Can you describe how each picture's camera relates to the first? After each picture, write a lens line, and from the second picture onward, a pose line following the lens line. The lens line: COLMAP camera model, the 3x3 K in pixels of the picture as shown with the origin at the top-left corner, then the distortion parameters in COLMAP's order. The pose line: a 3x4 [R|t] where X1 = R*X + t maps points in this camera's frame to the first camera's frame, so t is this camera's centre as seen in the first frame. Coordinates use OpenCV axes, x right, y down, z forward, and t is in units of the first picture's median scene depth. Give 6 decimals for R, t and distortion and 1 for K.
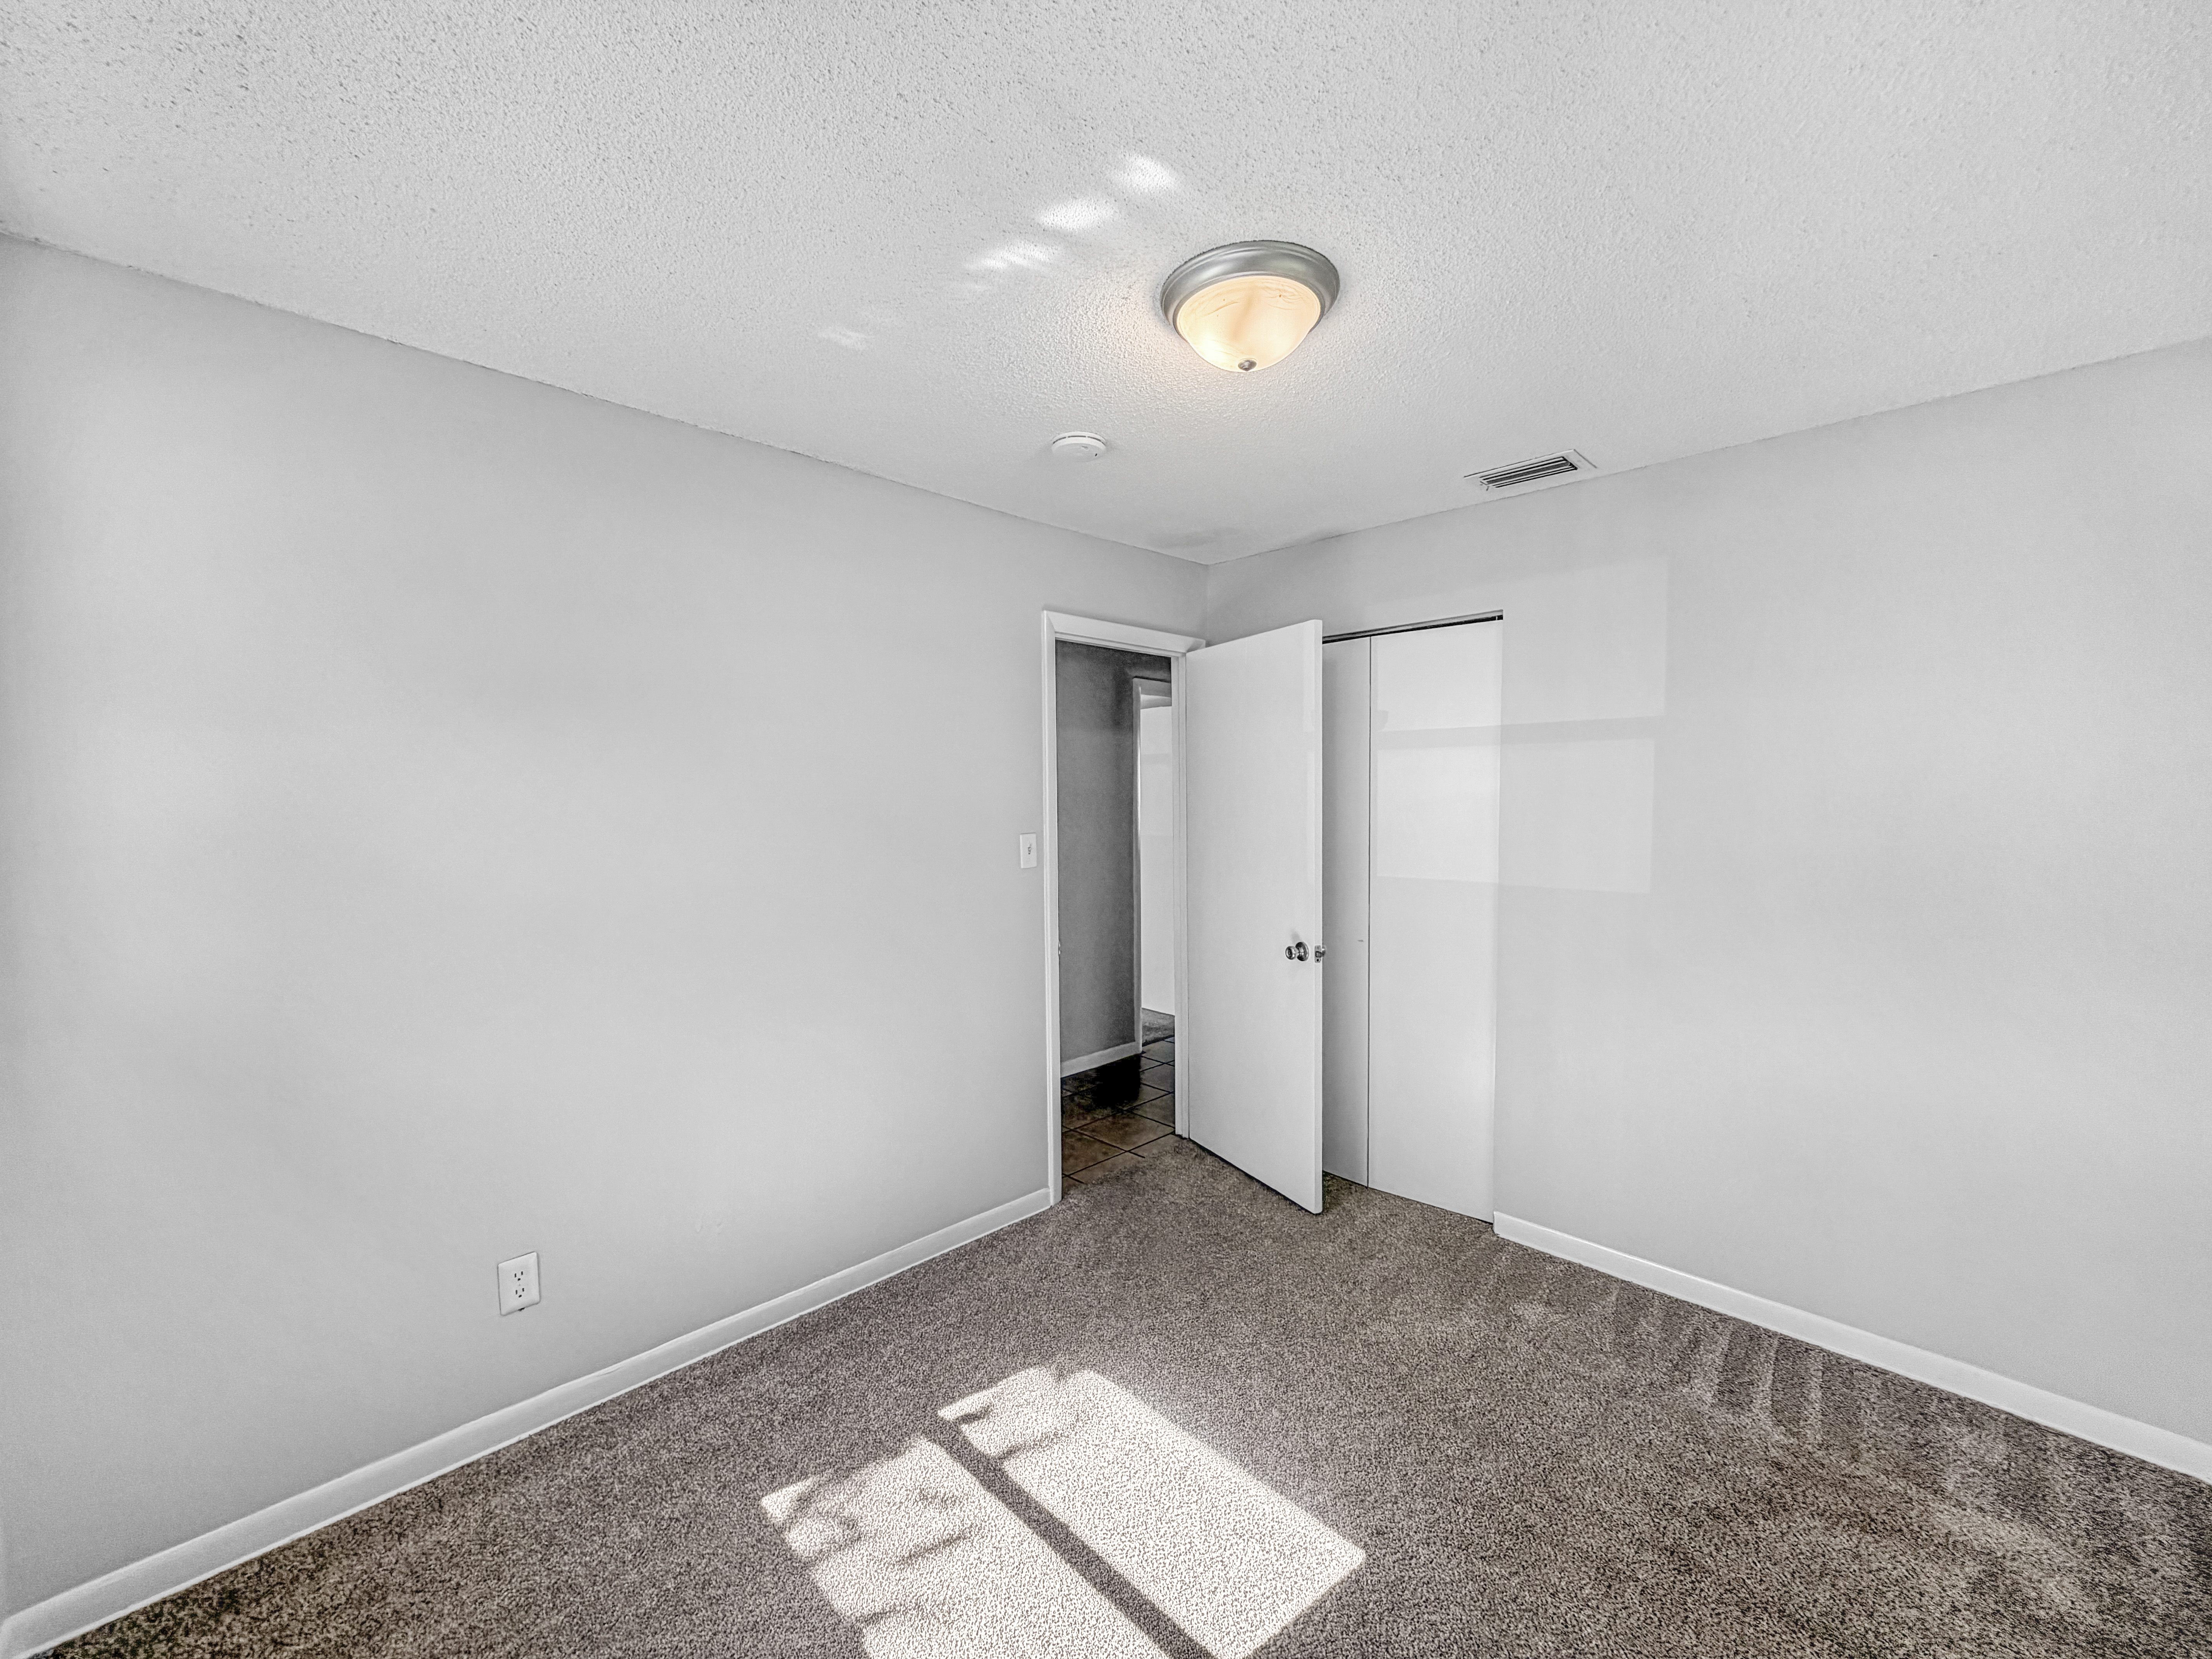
lens RADIAL K [[873.4, 0, 1106.0], [0, 873.4, 829.5], [0, 0, 1]] dist [-0.012852, -0.000068]
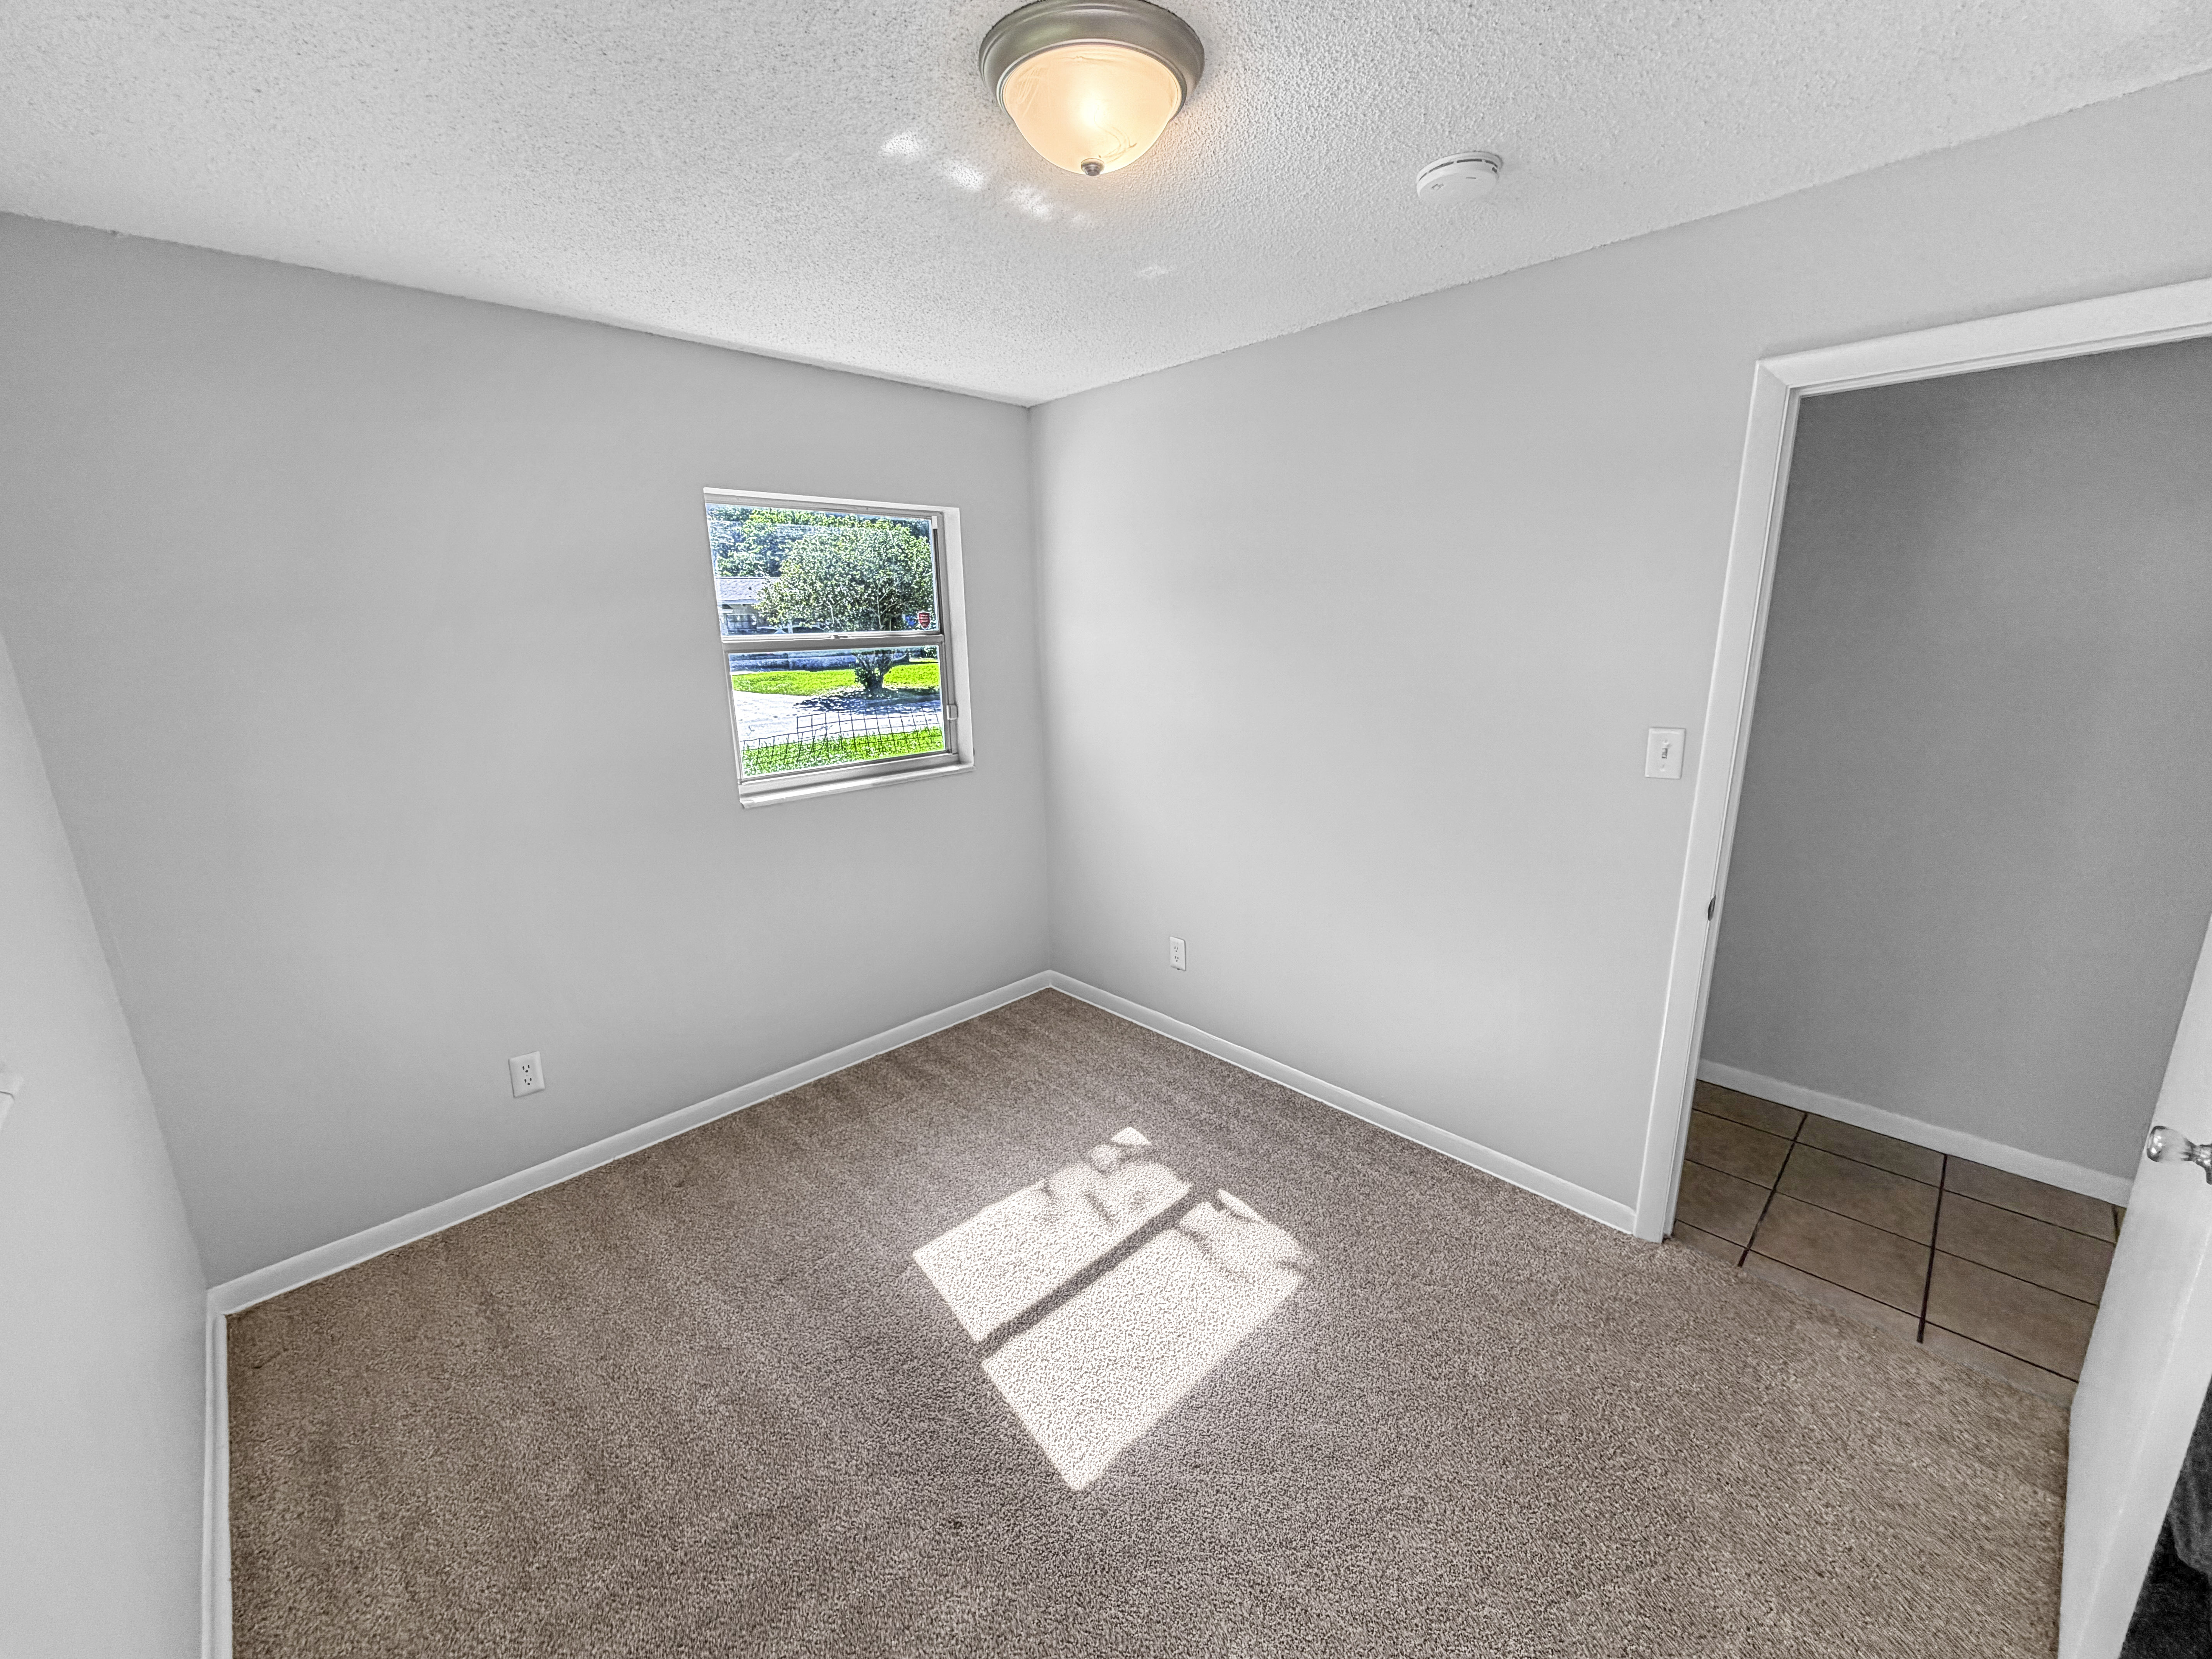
lens RADIAL K [[881.5, 0, 1107.3], [0, 881.5, 838.8], [0, 0, 1]] dist [0.000196, 0.000003]
pose [[-0.008962, 0.252710, -0.967500, 0.969902], [-0.013738, 0.967417, 0.252816, -0.129129], [0.999865, 0.015557, -0.005198, 0.908977]]
